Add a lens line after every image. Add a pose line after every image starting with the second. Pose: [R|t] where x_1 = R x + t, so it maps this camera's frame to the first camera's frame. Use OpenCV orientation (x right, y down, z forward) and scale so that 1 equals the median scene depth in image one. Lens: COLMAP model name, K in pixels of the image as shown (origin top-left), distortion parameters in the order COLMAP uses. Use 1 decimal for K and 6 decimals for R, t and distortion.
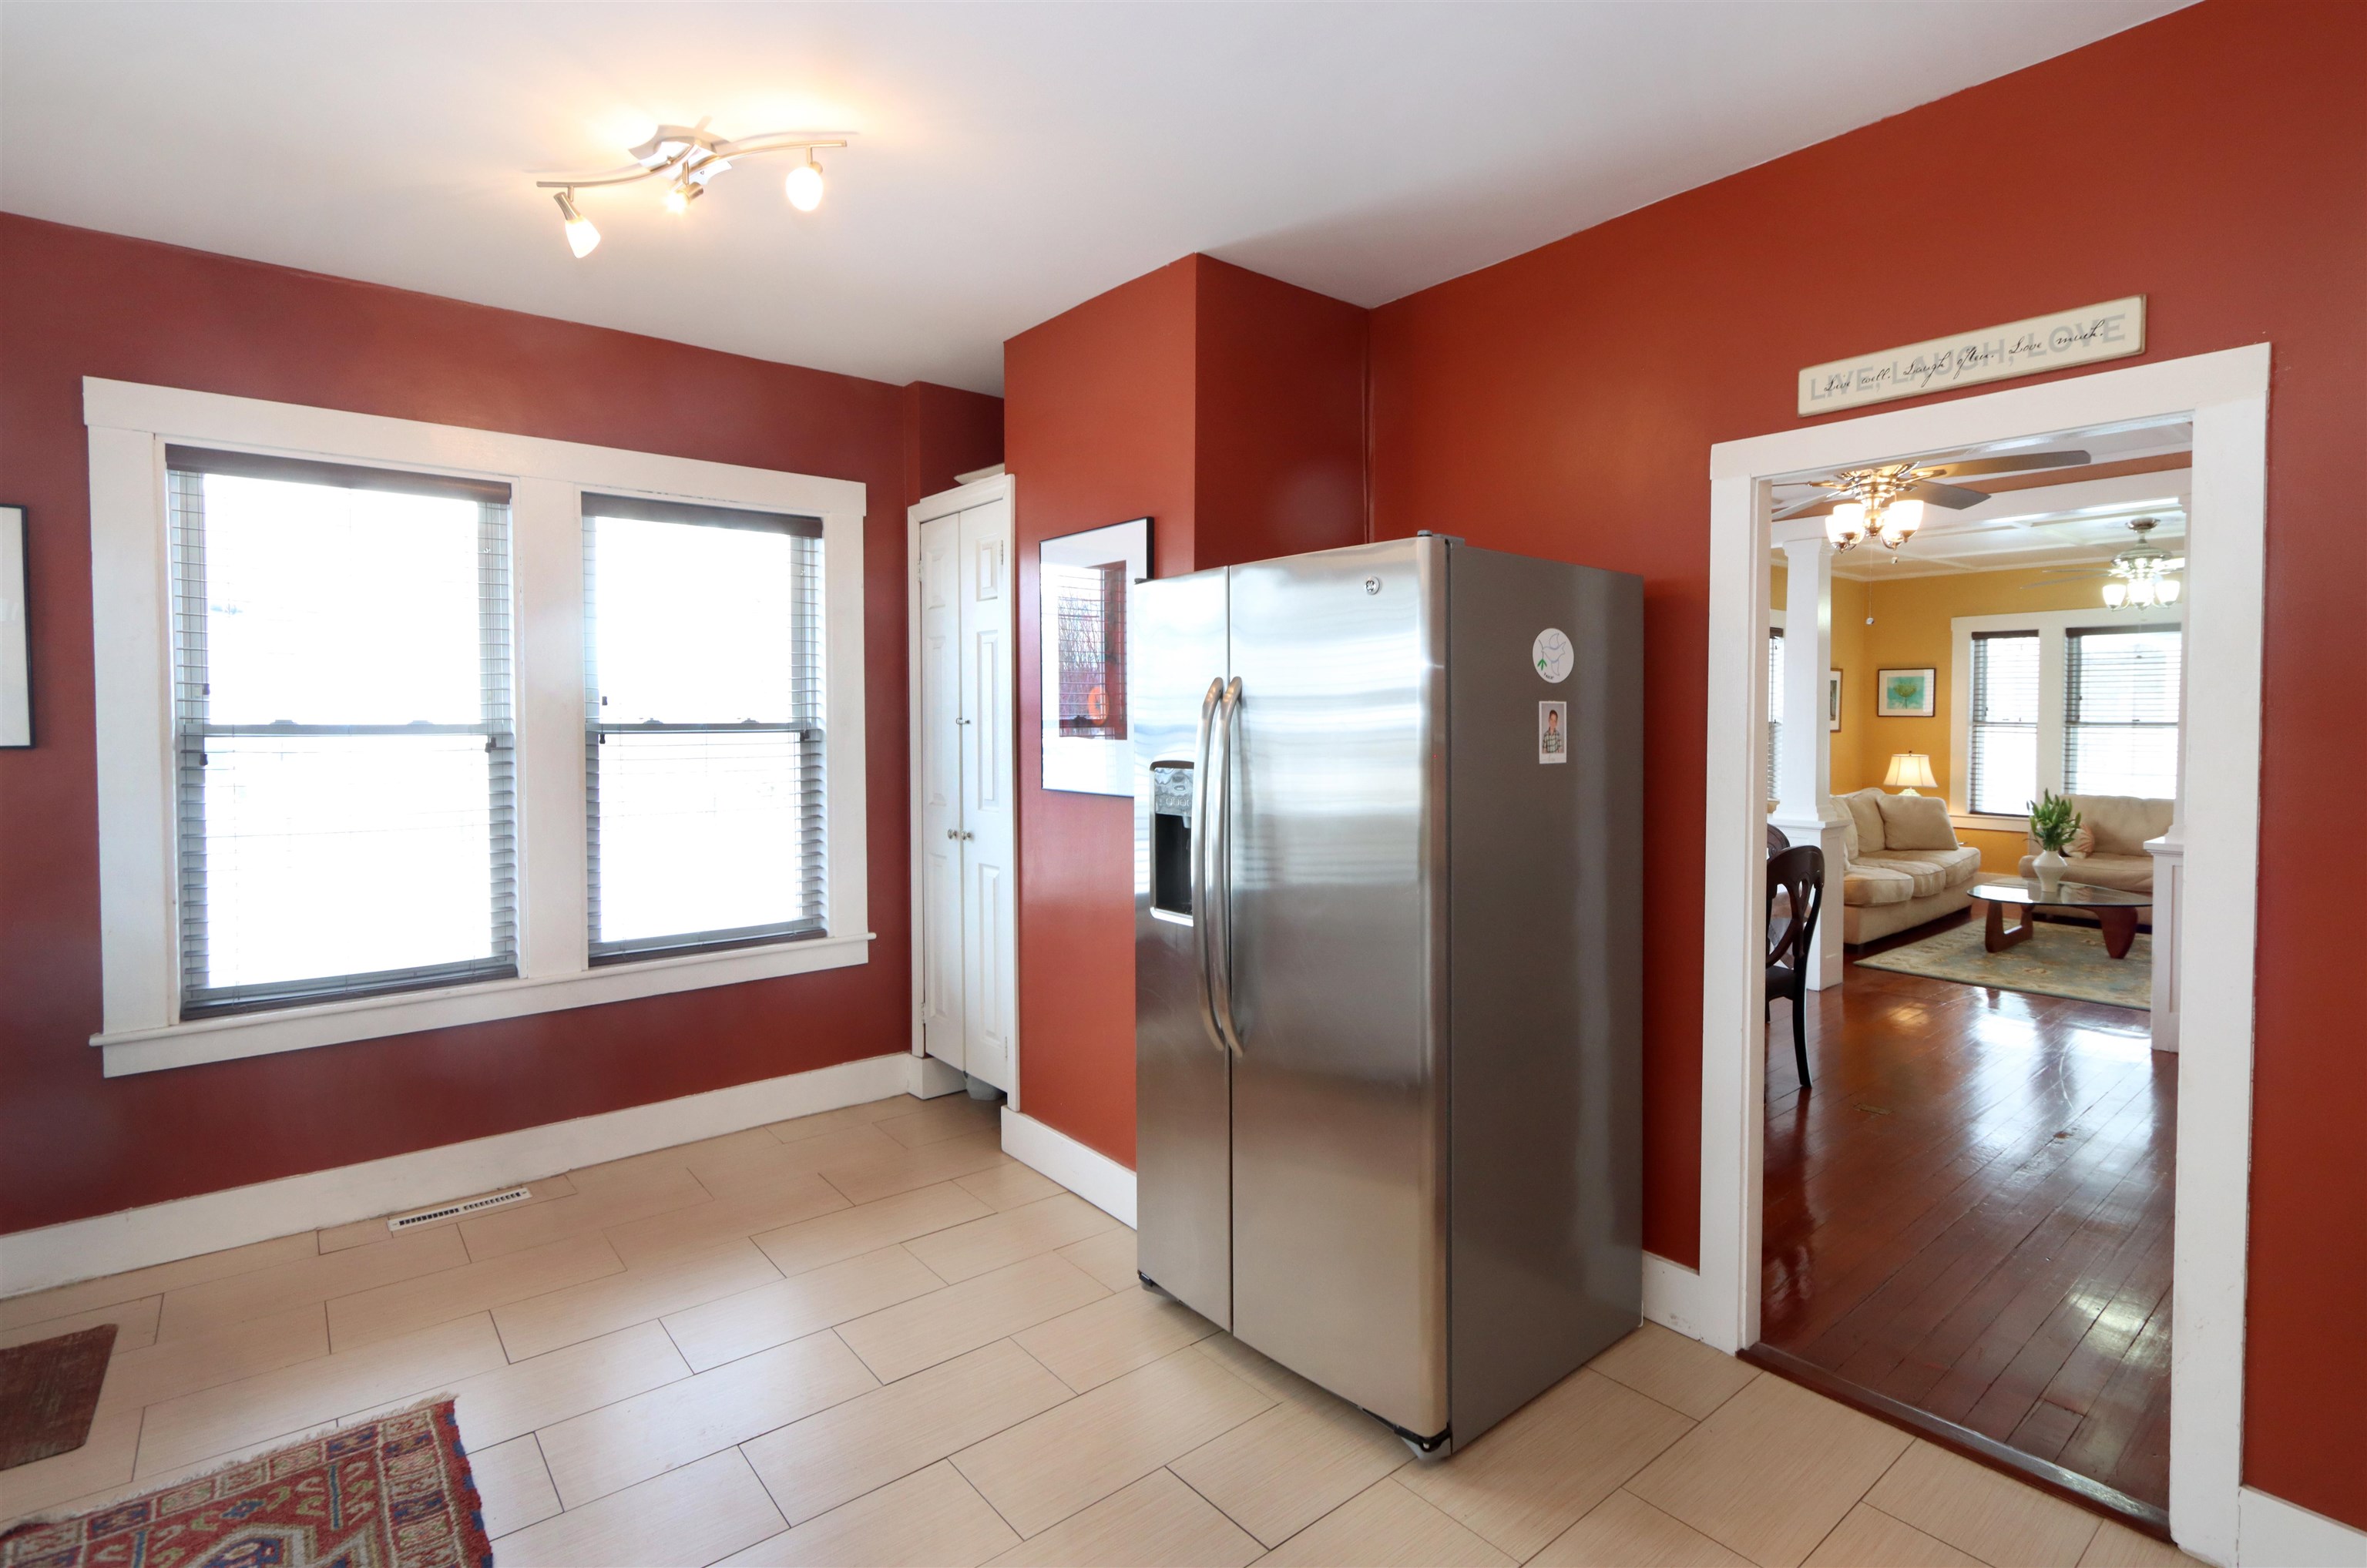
lens RADIAL K [[1101.1, 0, 1228.2], [0, 1101.1, 751.4], [0, 0, 1]] dist [0.002199, -0.002910]
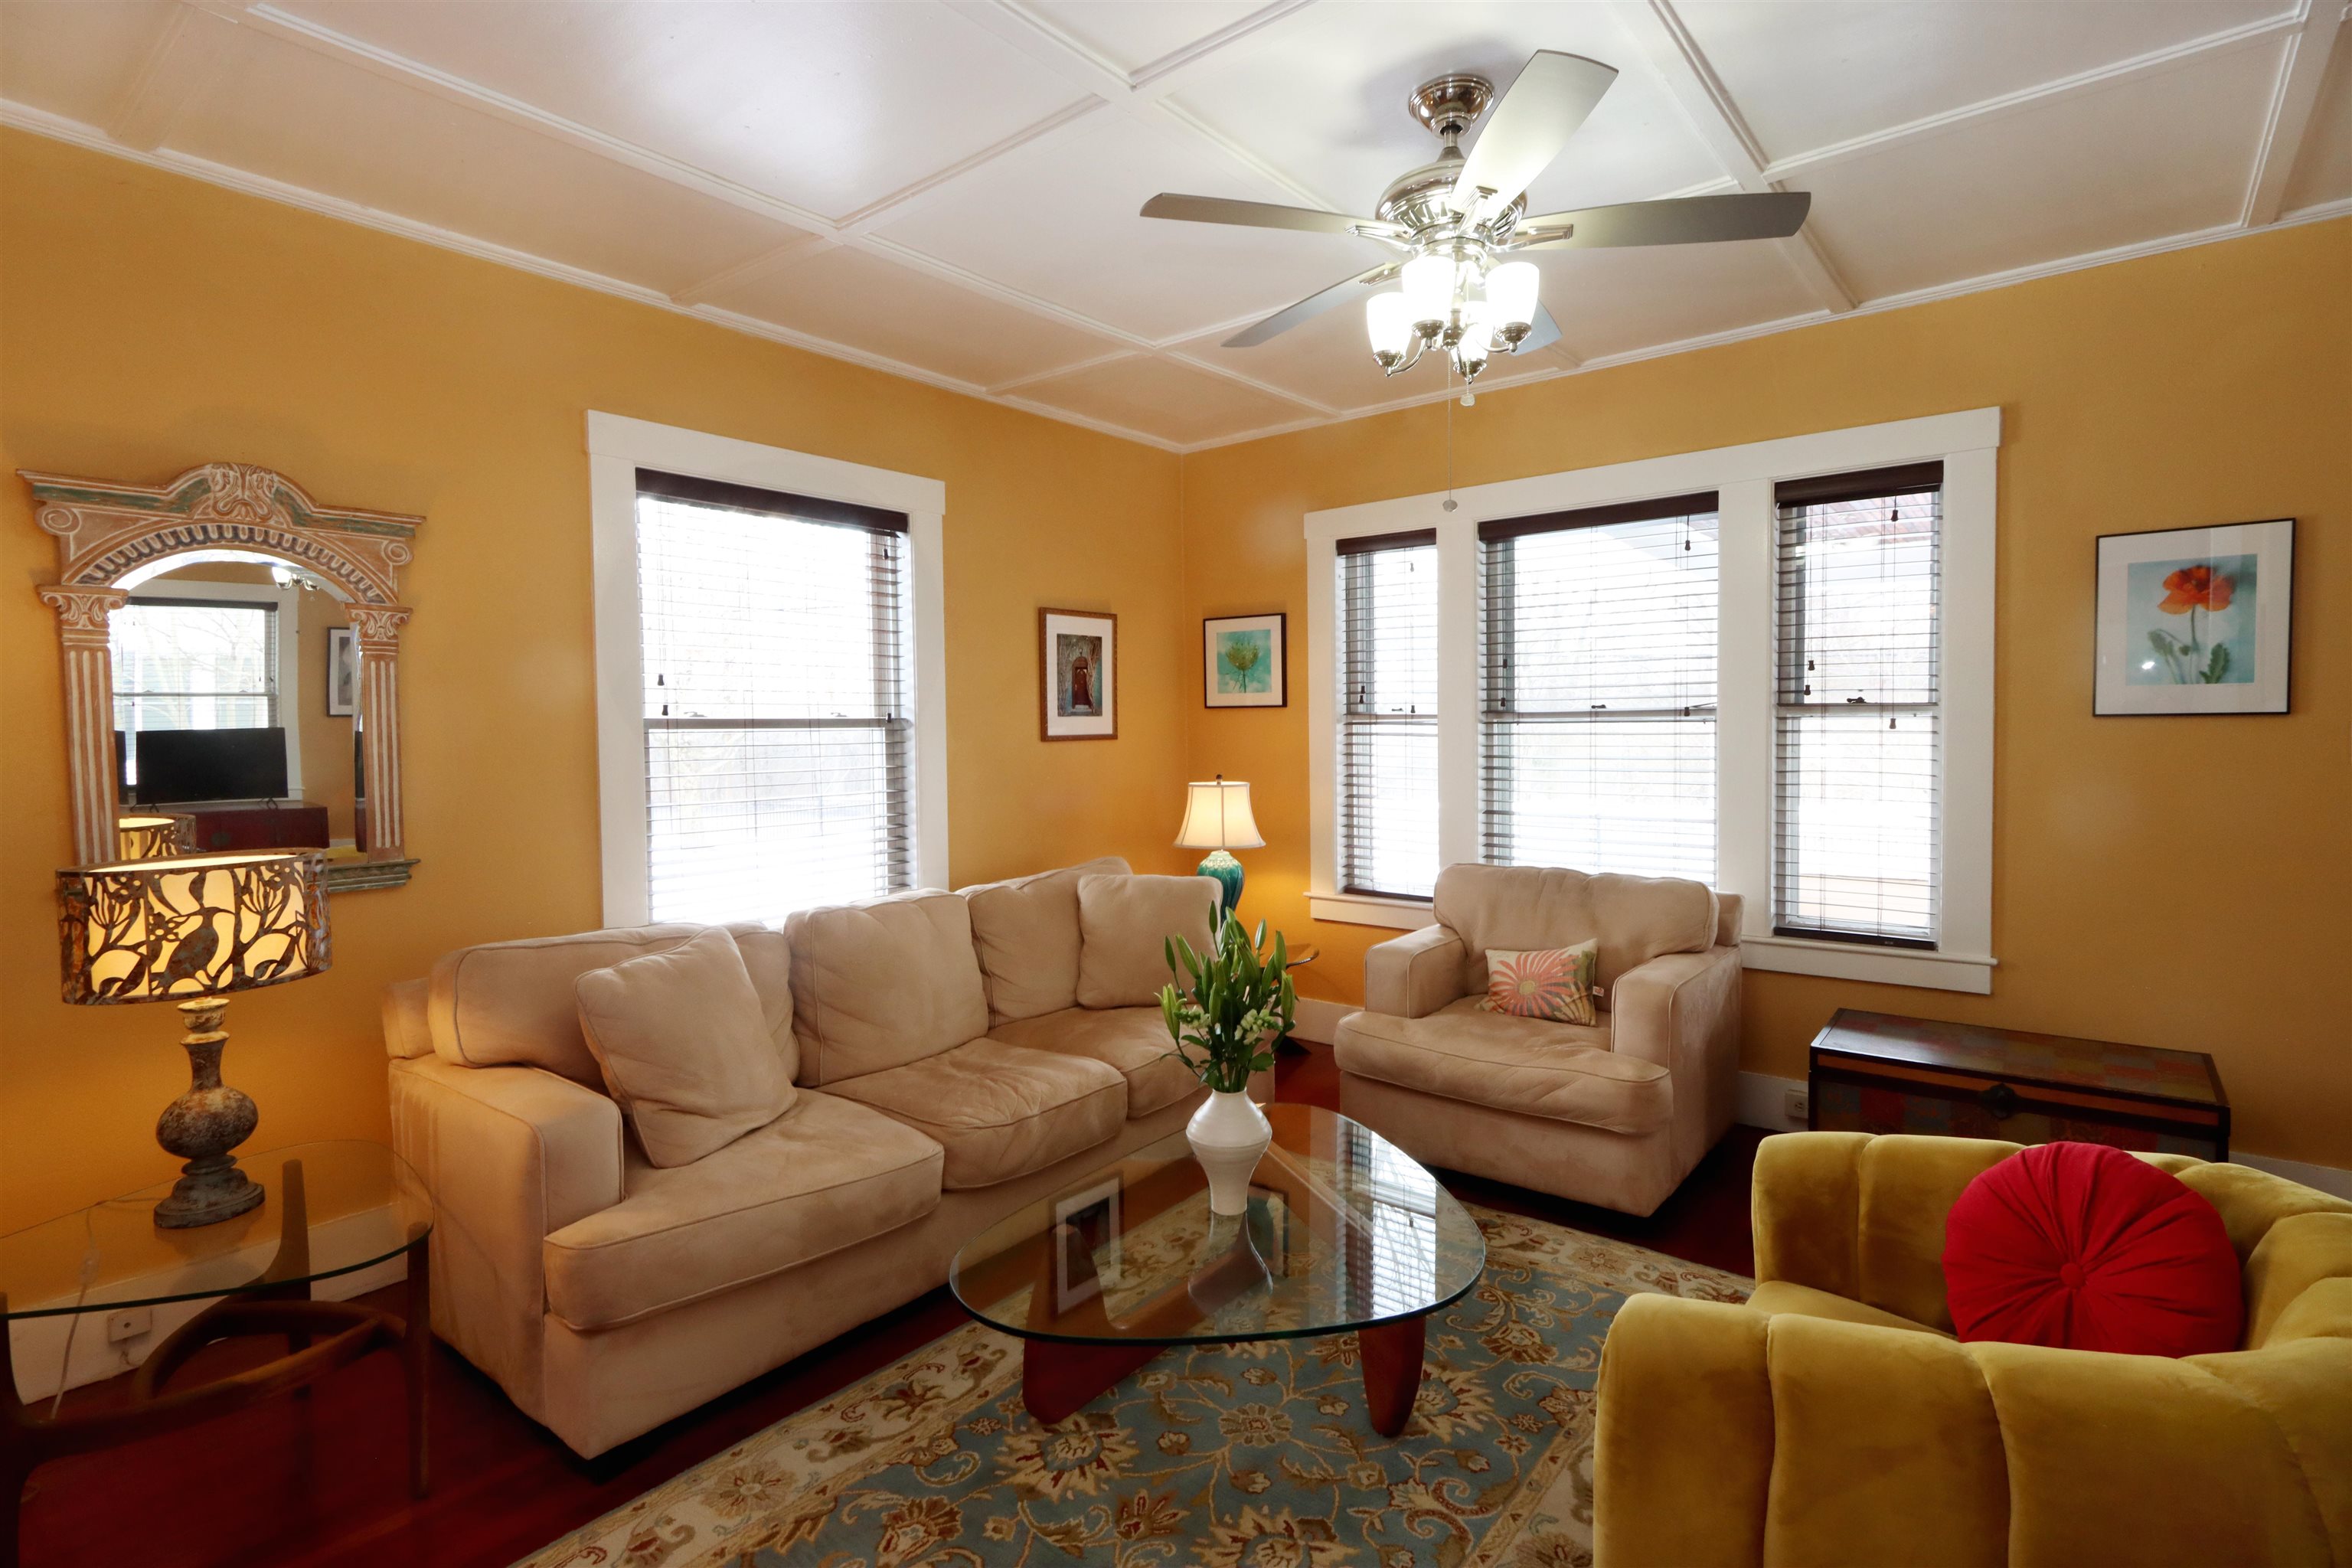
lens RADIAL K [[1101.1, 0, 1185.5], [0, 1101.1, 783.1], [0, 0, 1]] dist [-0.004364, -0.002275]
pose [[0.981781, -0.024832, 0.188384, 0.563079], [0.021037, 0.999534, 0.022116, -0.008946], [-0.188846, -0.017750, 0.981846, 0.565480]]
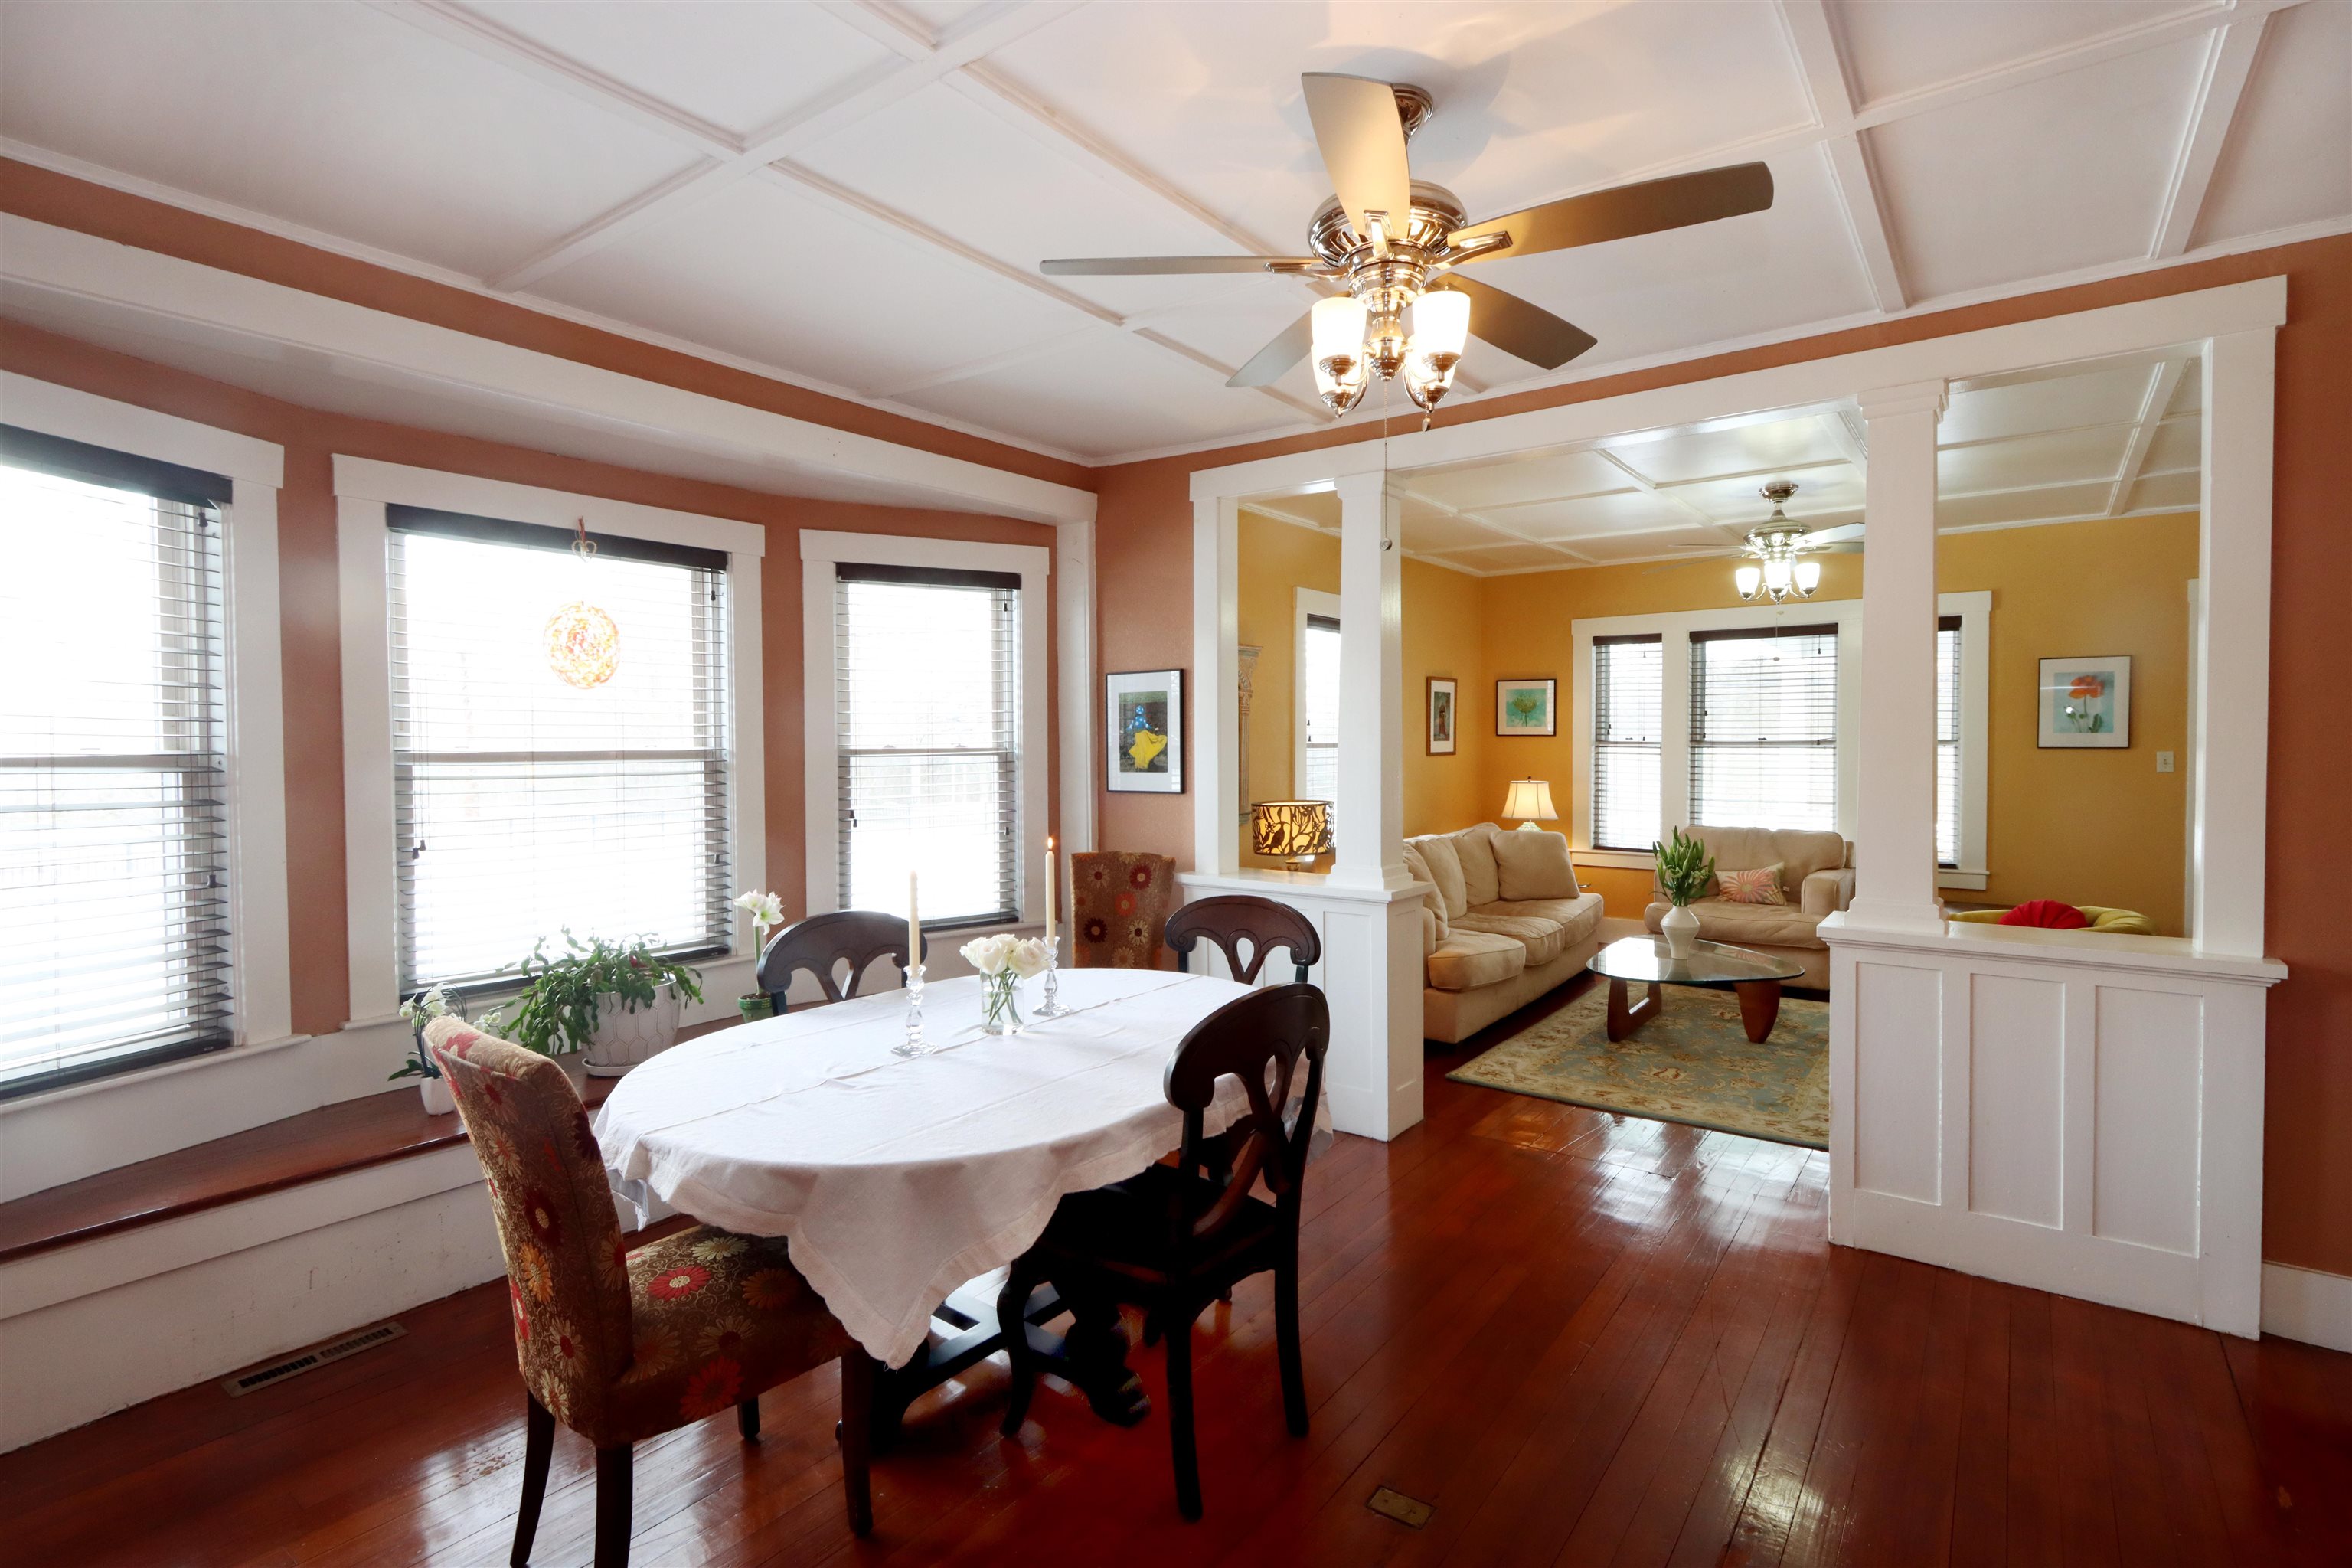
lens RADIAL K [[1101.1, 0, 1174.0], [0, 1101.1, 780.7], [0, 0, 1]] dist [-0.004364, -0.002275]
pose [[0.975662, -0.013761, 0.218848, 0.188347], [0.012656, 0.999899, 0.006452, -0.006839], [-0.218915, -0.003526, 0.975738, 0.264384]]
